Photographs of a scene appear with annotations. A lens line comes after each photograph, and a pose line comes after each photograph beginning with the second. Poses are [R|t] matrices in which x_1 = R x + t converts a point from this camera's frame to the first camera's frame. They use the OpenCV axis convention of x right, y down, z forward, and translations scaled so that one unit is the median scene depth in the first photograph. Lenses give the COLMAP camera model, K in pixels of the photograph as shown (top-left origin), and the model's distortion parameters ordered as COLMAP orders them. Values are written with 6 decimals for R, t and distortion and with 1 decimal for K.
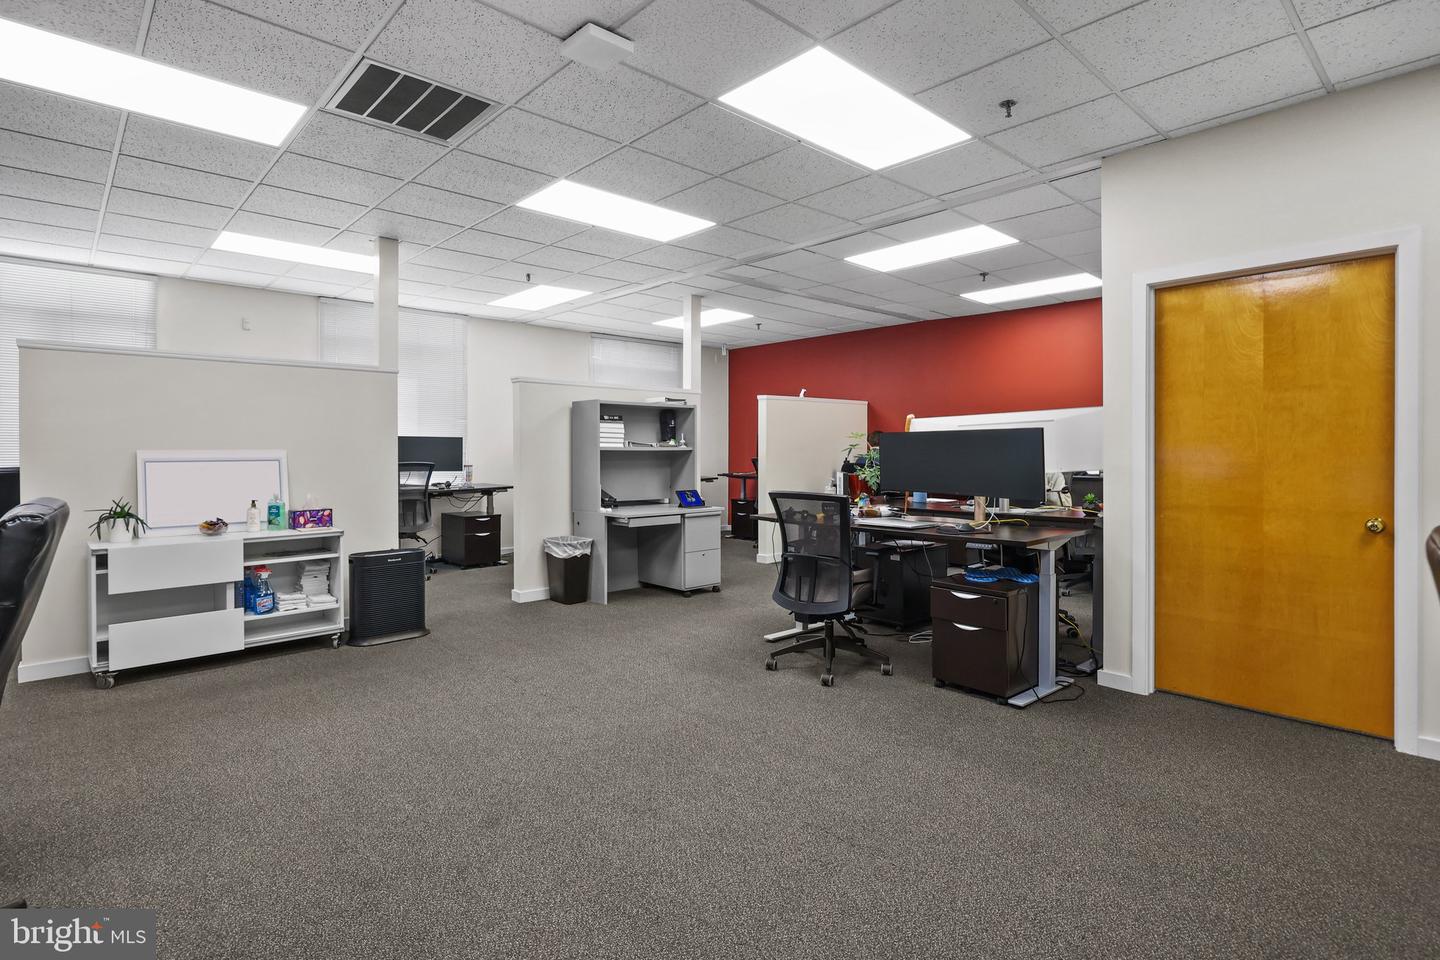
lens RADIAL K [[730.9, 0, 733.4], [0, 730.9, 459.9], [0, 0, 1]] dist [0.001231, -0.001332]
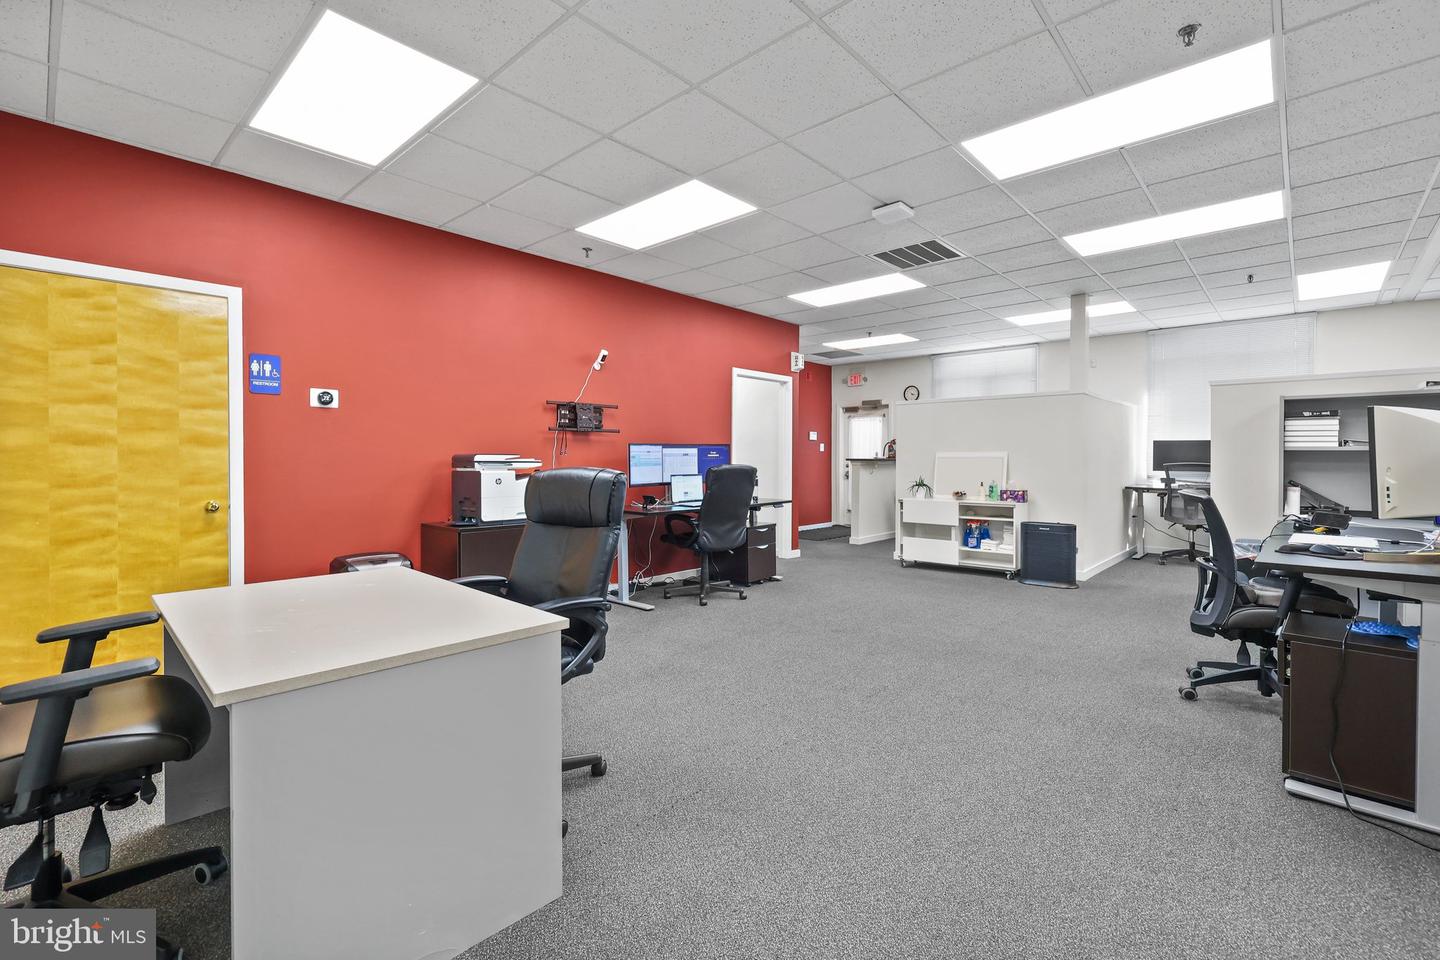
lens RADIAL K [[628.0, 0, 727.1], [0, 628.0, 467.7], [0, 0, 1]] dist [-0.000396, 0.000010]
pose [[0.071110, 0.018034, -0.997305, 0.725563], [-0.012328, 0.999776, 0.017200, 0.004912], [0.997392, 0.011071, 0.071316, 0.305839]]
